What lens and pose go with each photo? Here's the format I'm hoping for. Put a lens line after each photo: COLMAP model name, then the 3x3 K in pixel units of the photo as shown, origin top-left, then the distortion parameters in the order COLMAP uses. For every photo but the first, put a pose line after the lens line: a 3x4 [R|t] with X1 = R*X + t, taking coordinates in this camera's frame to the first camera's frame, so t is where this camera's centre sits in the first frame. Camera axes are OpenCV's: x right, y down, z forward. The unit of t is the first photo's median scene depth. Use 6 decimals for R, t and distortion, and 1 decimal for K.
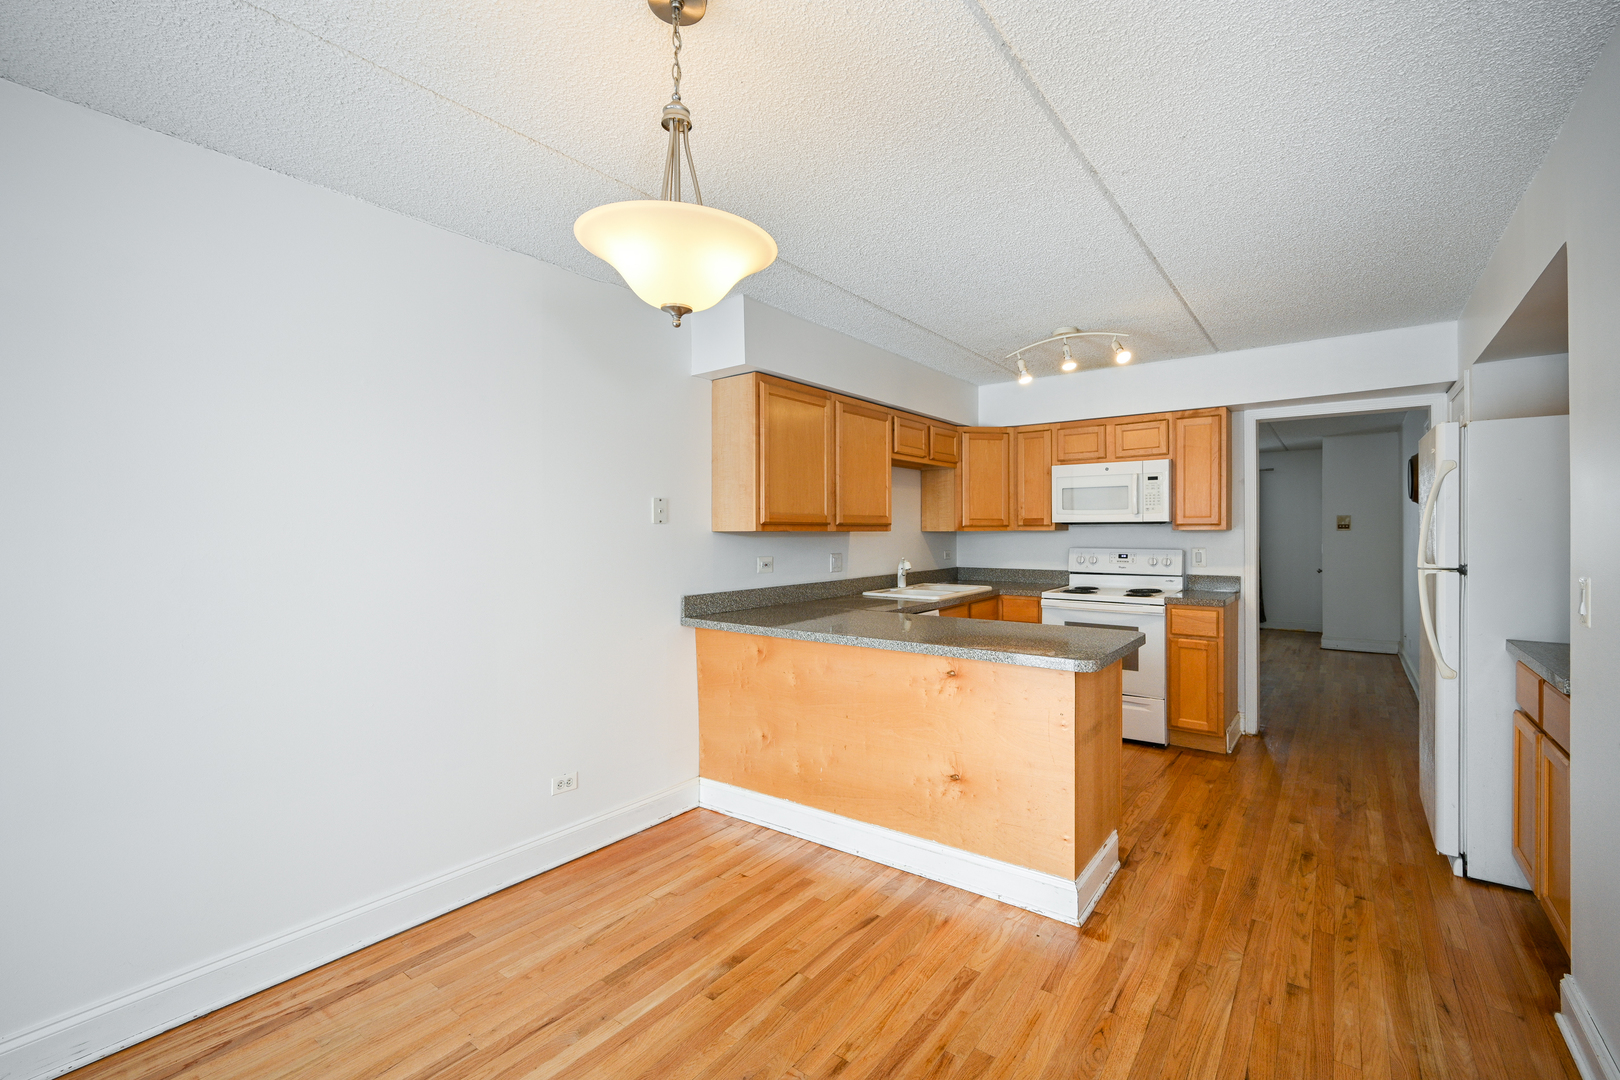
lens RADIAL K [[699.0, 0, 815.4], [0, 699.0, 536.8], [0, 0, 1]] dist [-0.000319, 0.000109]
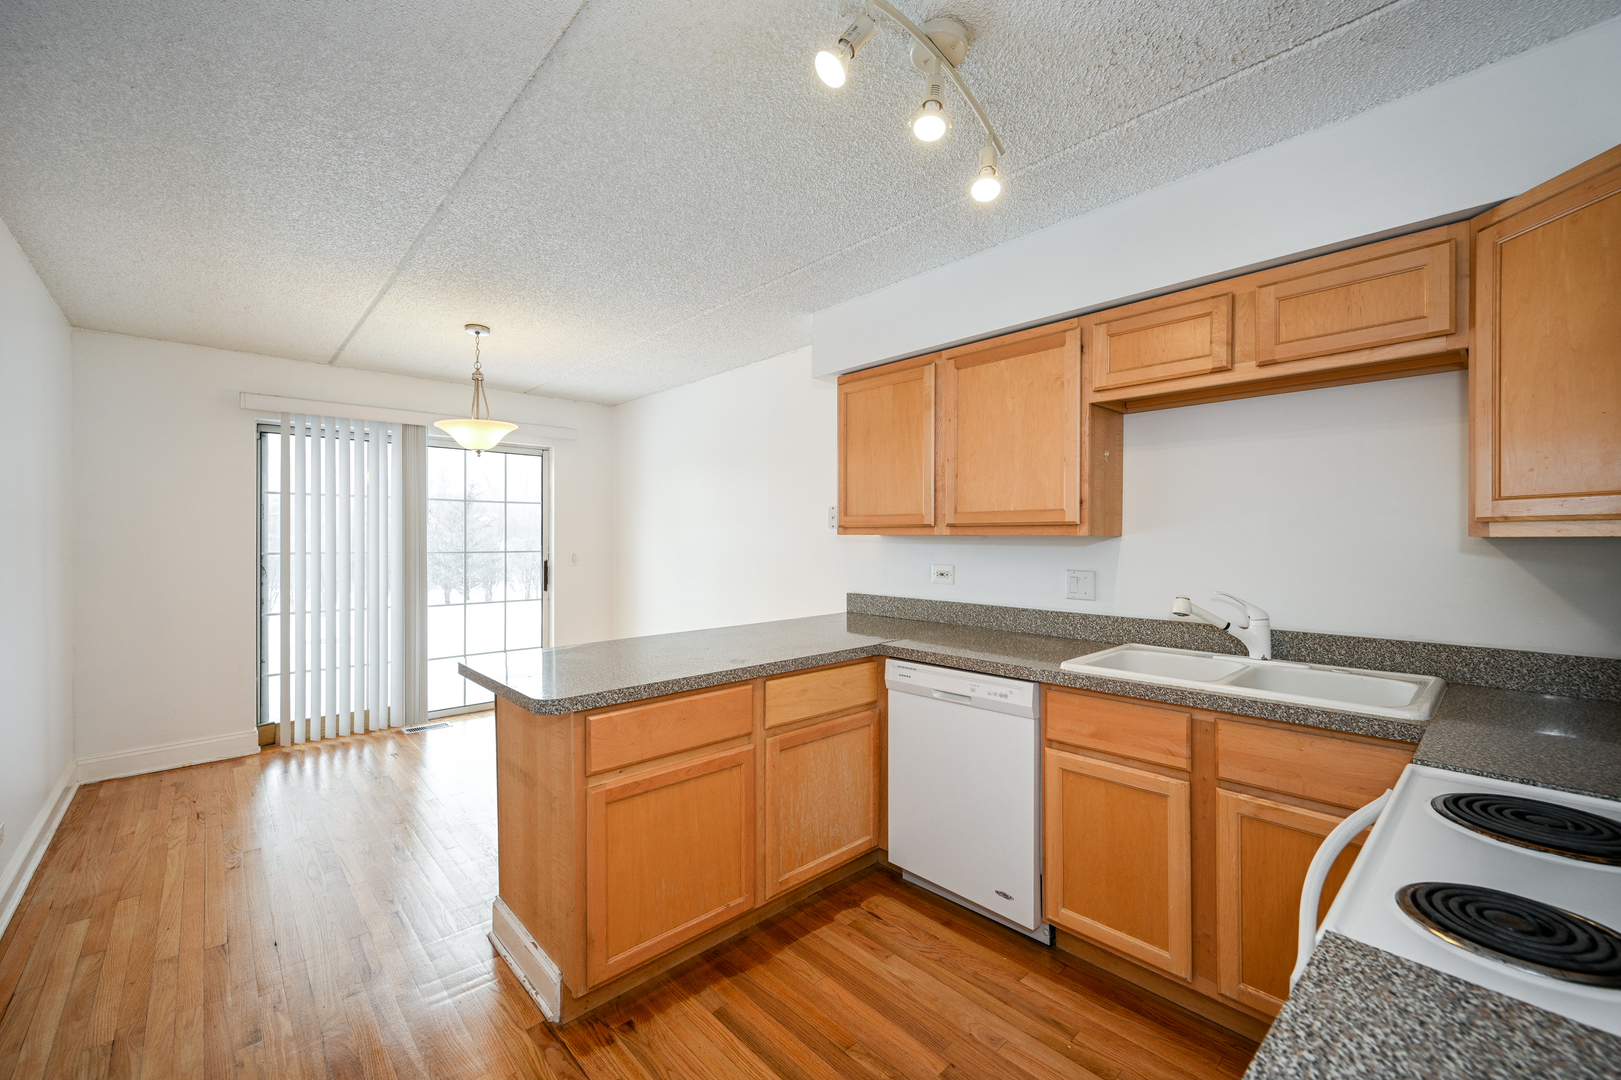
lens RADIAL K [[656.8, 0, 813.9], [0, 656.8, 533.2], [0, 0, 1]] dist [0.003079, 0.000288]
pose [[-0.172051, 0.000735, -0.985088, 0.703156], [-0.007995, 0.999966, 0.002142, -0.009824], [0.985056, 0.008244, -0.172039, 0.930877]]
